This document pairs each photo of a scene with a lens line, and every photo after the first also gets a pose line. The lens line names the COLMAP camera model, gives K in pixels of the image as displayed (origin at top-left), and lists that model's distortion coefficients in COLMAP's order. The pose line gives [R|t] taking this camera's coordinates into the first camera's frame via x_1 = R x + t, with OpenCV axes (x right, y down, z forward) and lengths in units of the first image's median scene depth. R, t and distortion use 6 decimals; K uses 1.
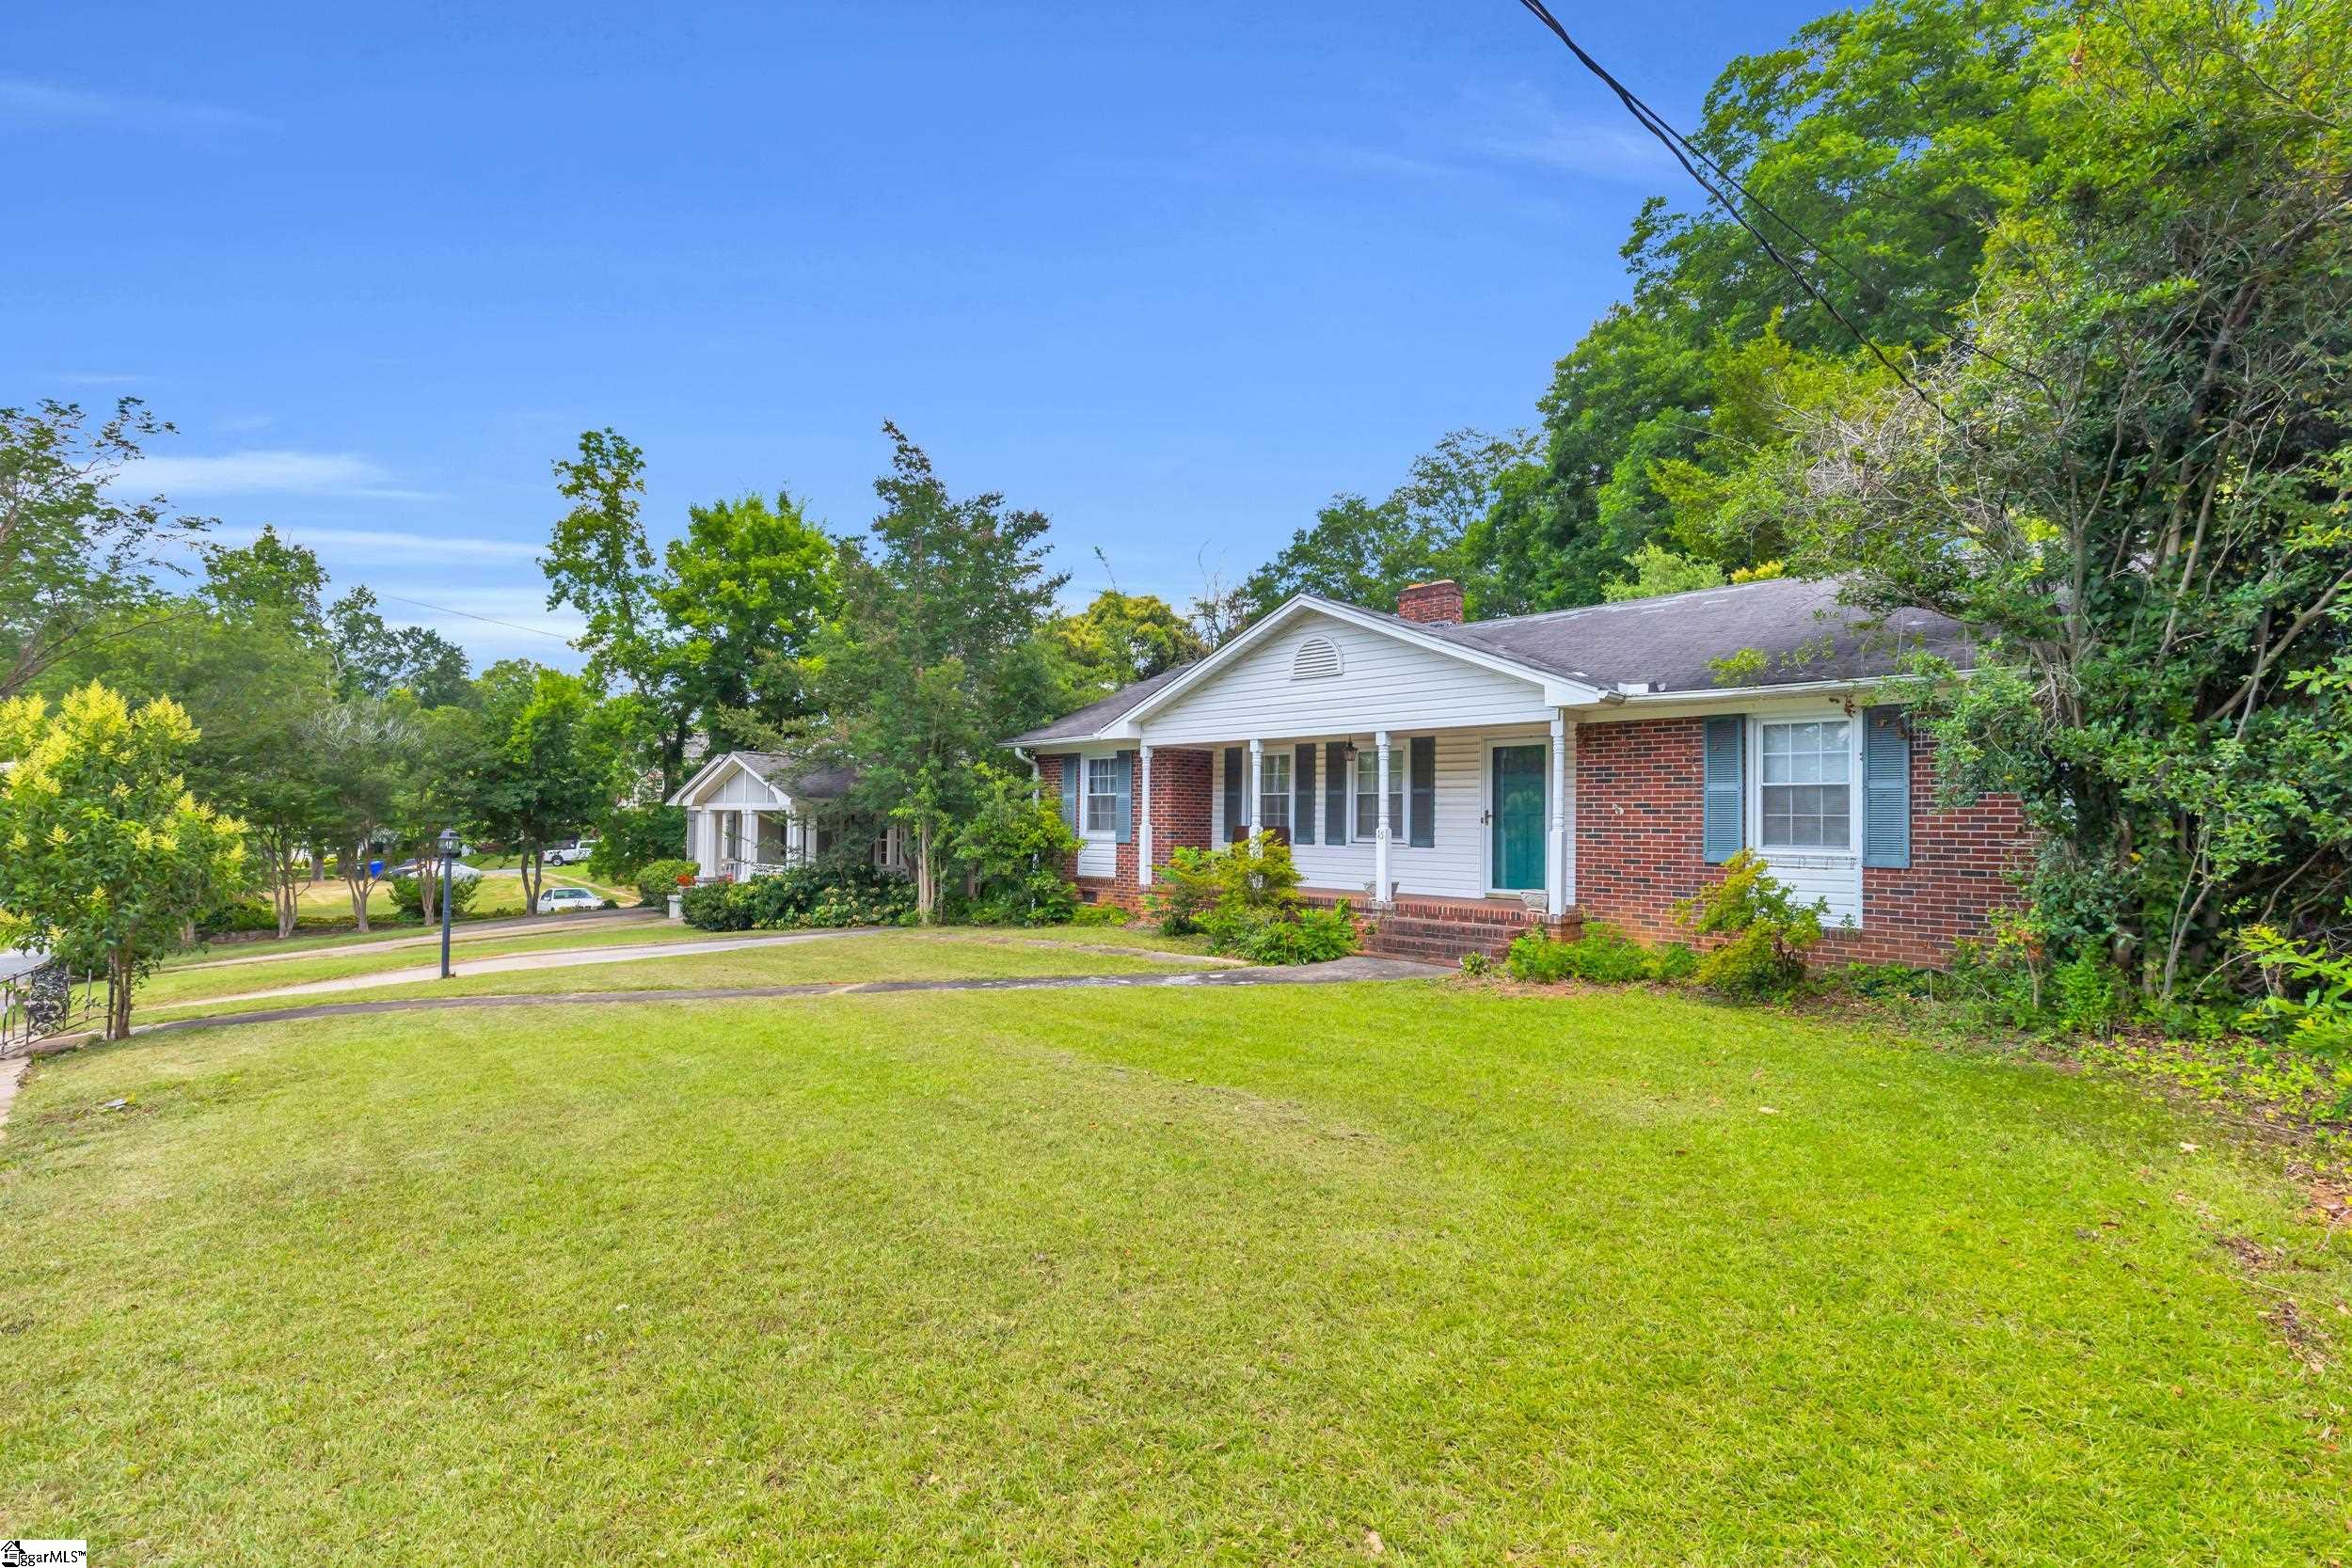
lens RADIAL K [[1074.5, 0, 1176.0], [0, 1074.5, 784.0], [0, 0, 1]] dist [0.000674, -0.000002]
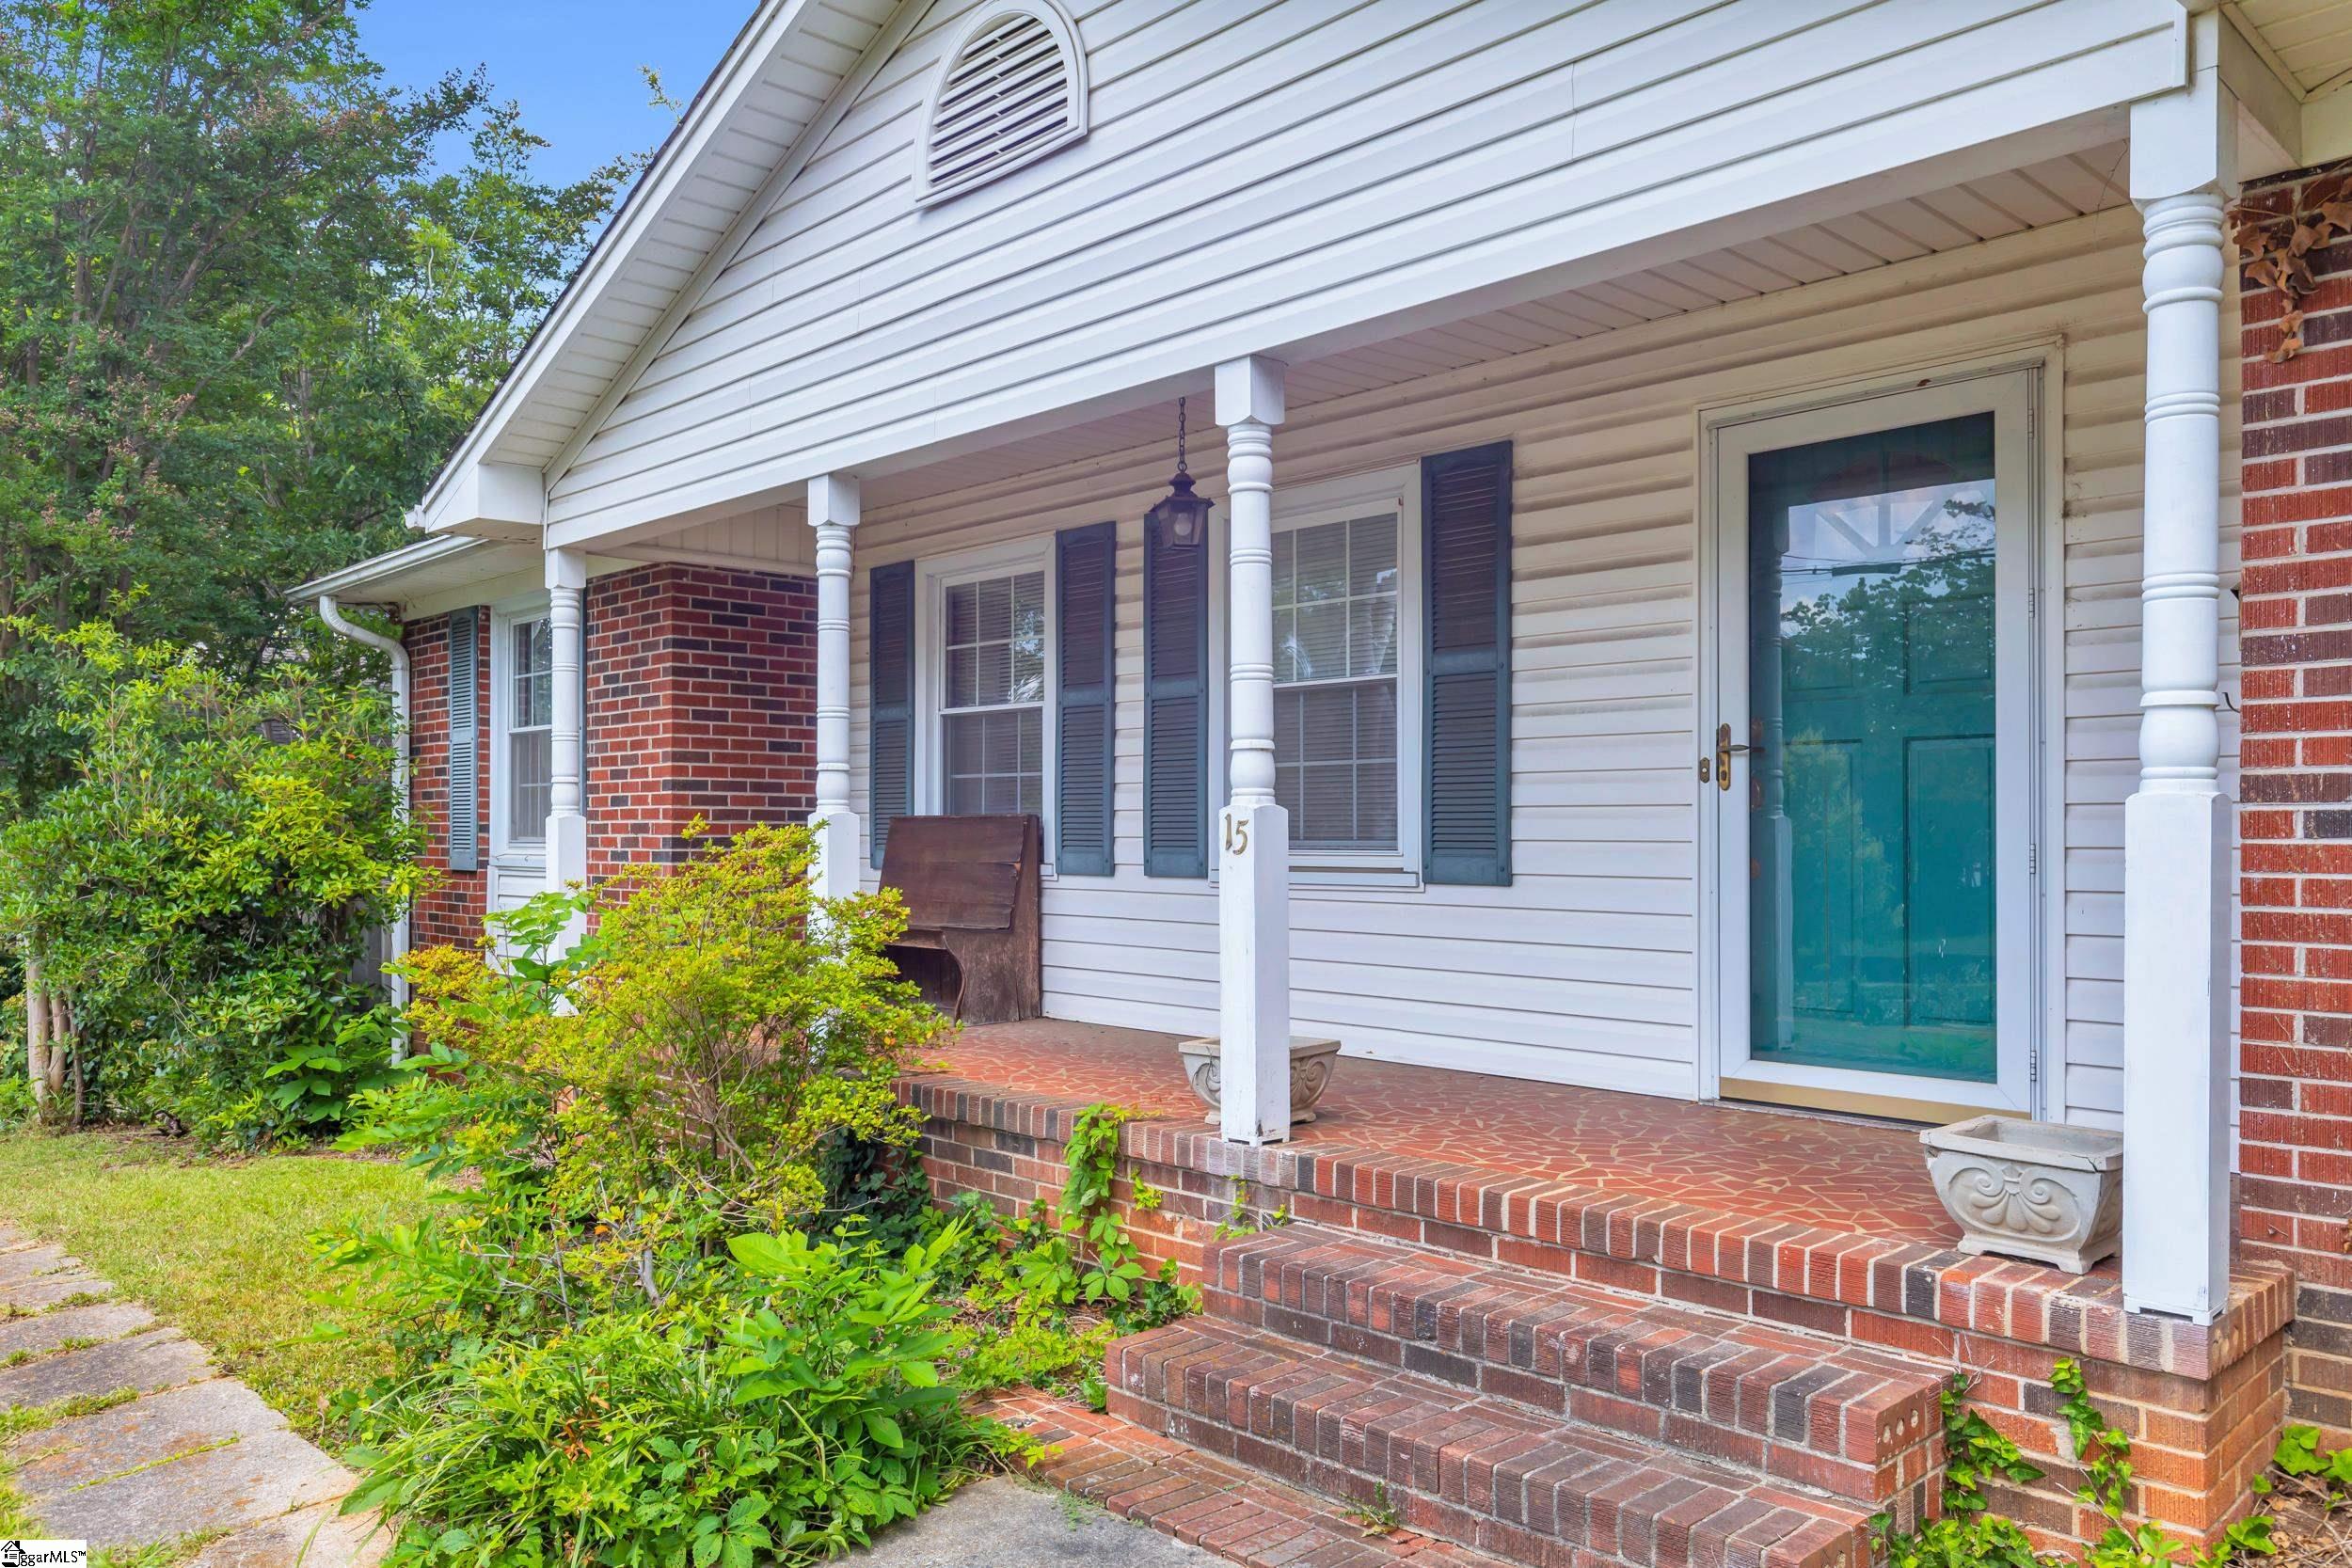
lens RADIAL K [[1705.6, 0, 1180.5], [0, 1705.6, 841.5], [0, 0, 1]] dist [-0.010077, -0.001621]
pose [[0.999718, -0.013460, -0.019548, 0.170806], [0.014294, 0.998967, 0.043133, 0.030604], [0.018948, -0.043400, 0.998878, 0.601722]]
